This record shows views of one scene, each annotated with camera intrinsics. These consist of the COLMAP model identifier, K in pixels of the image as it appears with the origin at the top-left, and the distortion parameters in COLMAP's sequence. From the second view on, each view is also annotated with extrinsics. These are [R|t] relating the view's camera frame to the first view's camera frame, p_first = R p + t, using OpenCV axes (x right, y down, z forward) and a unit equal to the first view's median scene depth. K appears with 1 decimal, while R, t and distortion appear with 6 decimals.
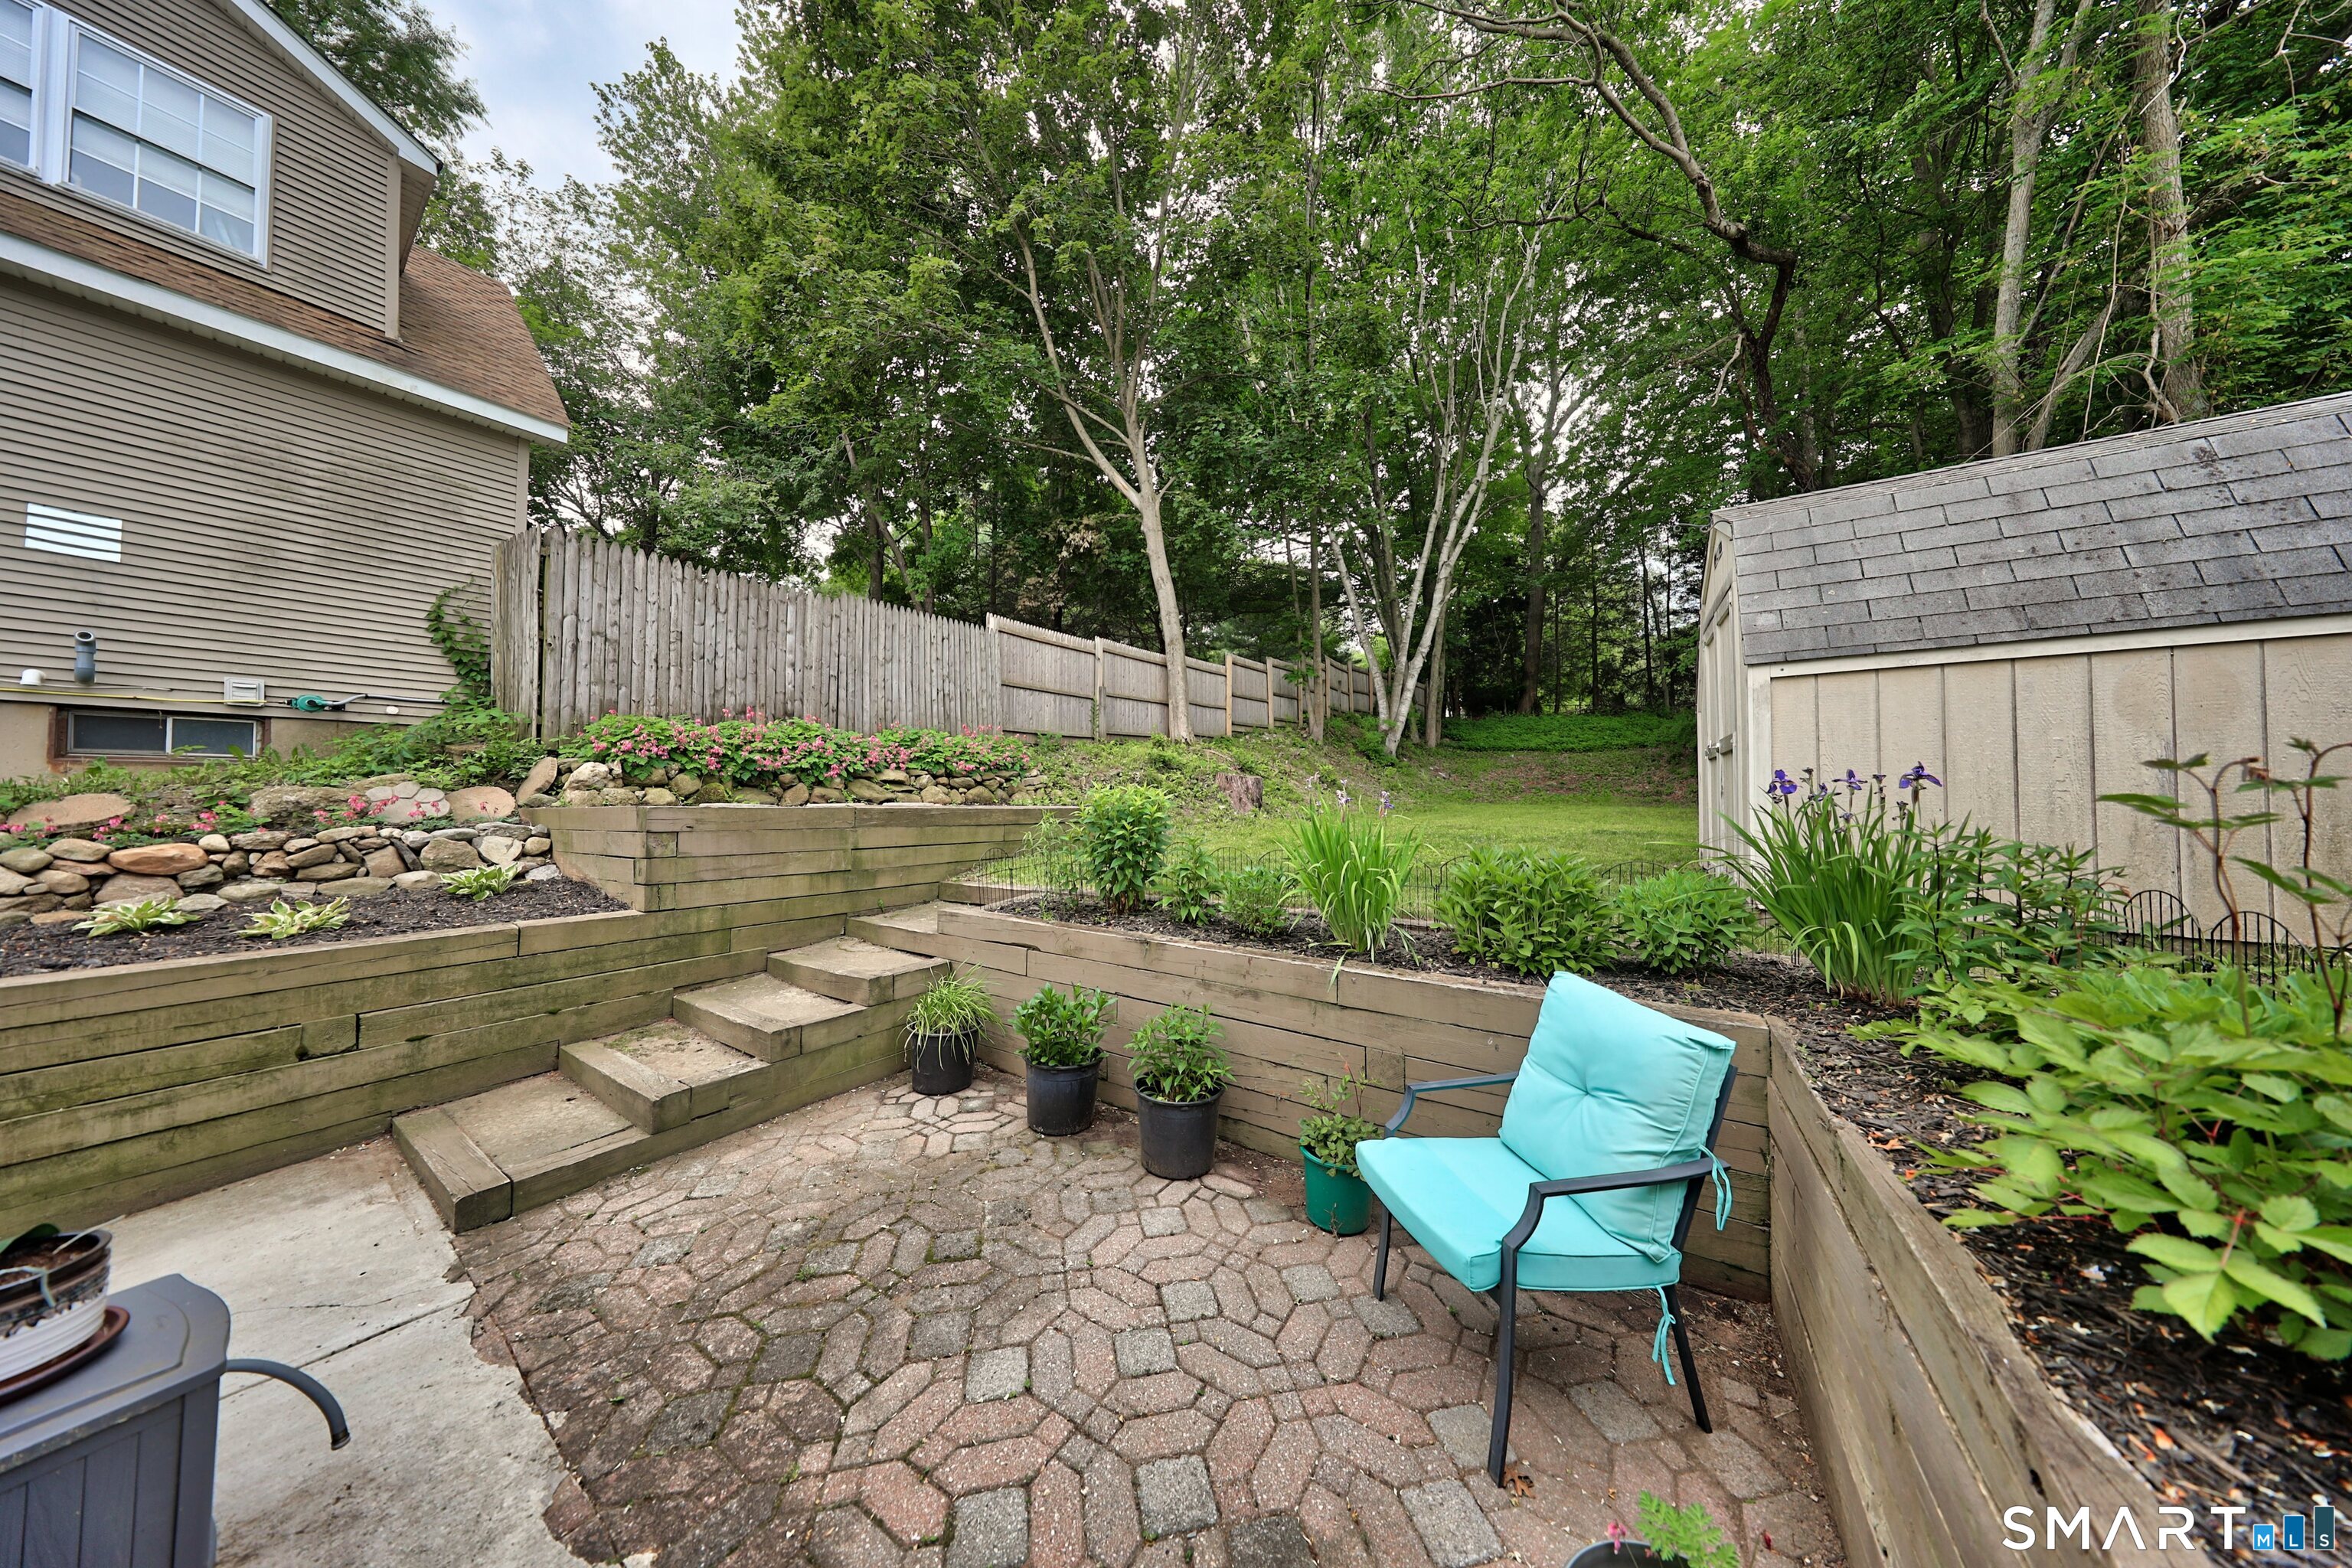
lens RADIAL K [[680.8, 0, 1160.9], [0, 680.8, 789.3], [0, 0, 1]] dist [-0.000922, 0.000001]
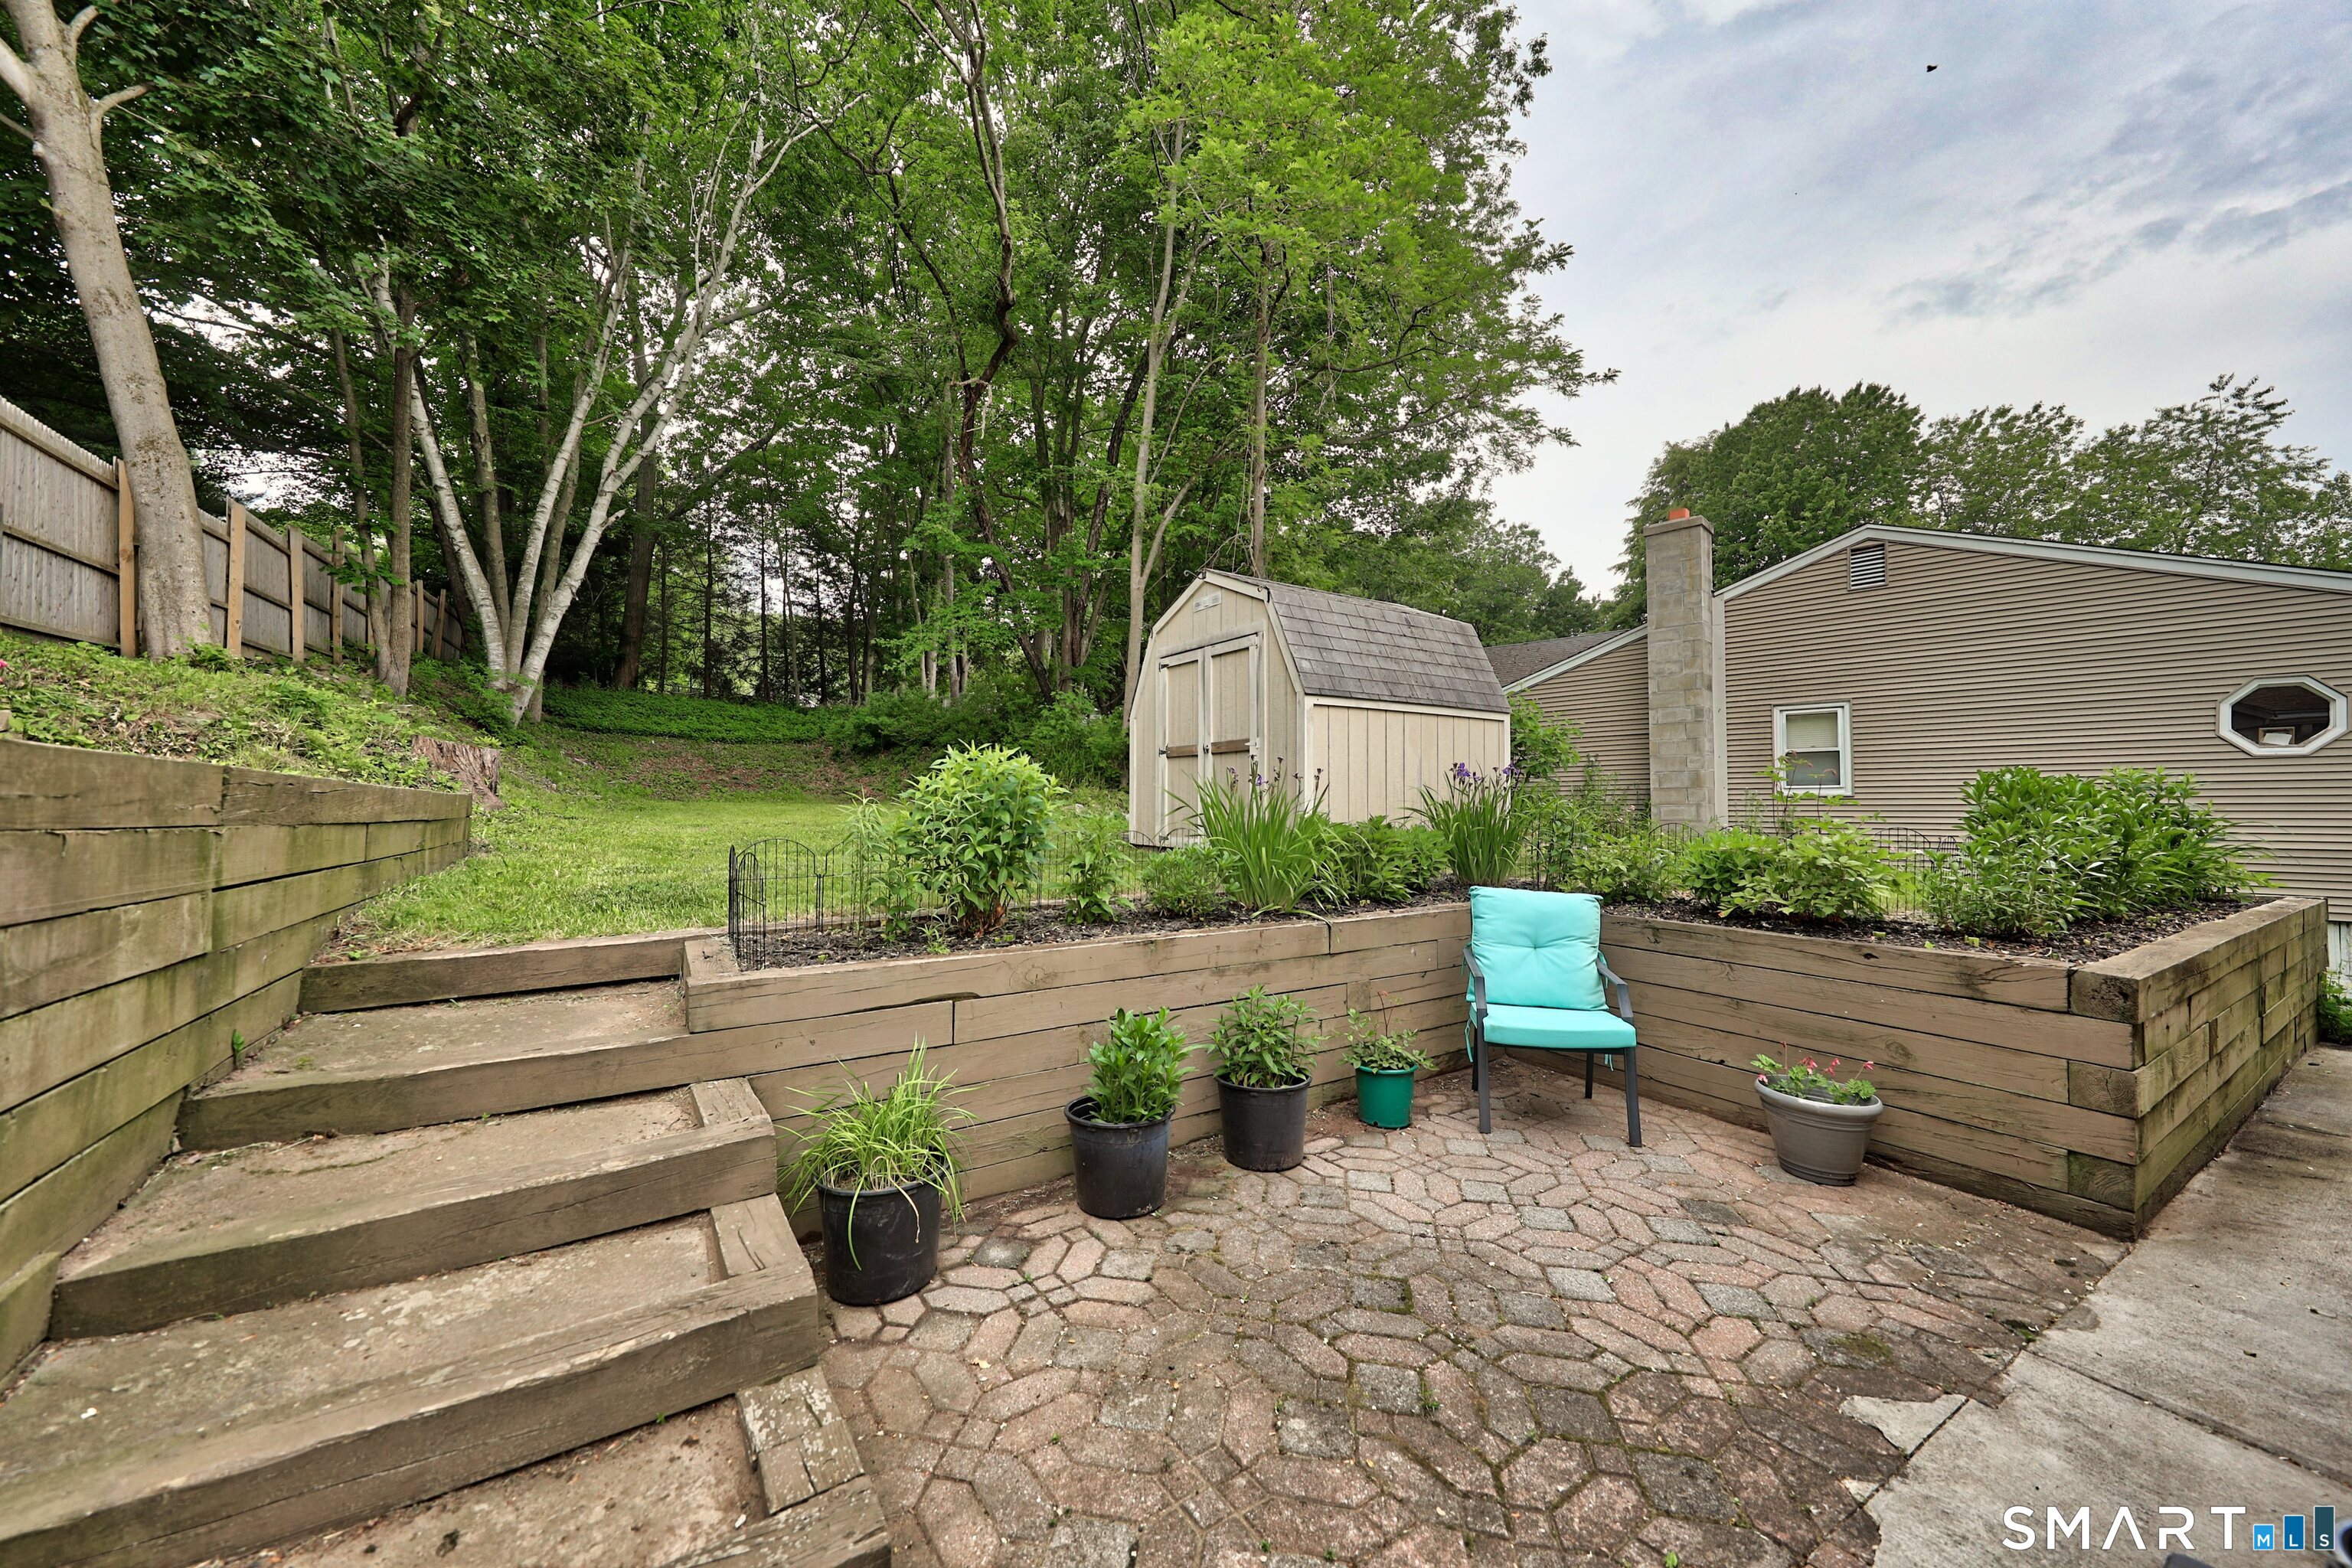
lens RADIAL K [[825.8, 0, 1164.3], [0, 825.8, 793.4], [0, 0, 1]] dist [-0.001542, -0.000066]
pose [[0.396493, 0.012584, 0.917952, -1.048562], [-0.017859, 0.999823, -0.005993, 0.058042], [-0.917864, -0.014018, 0.396647, 0.668294]]
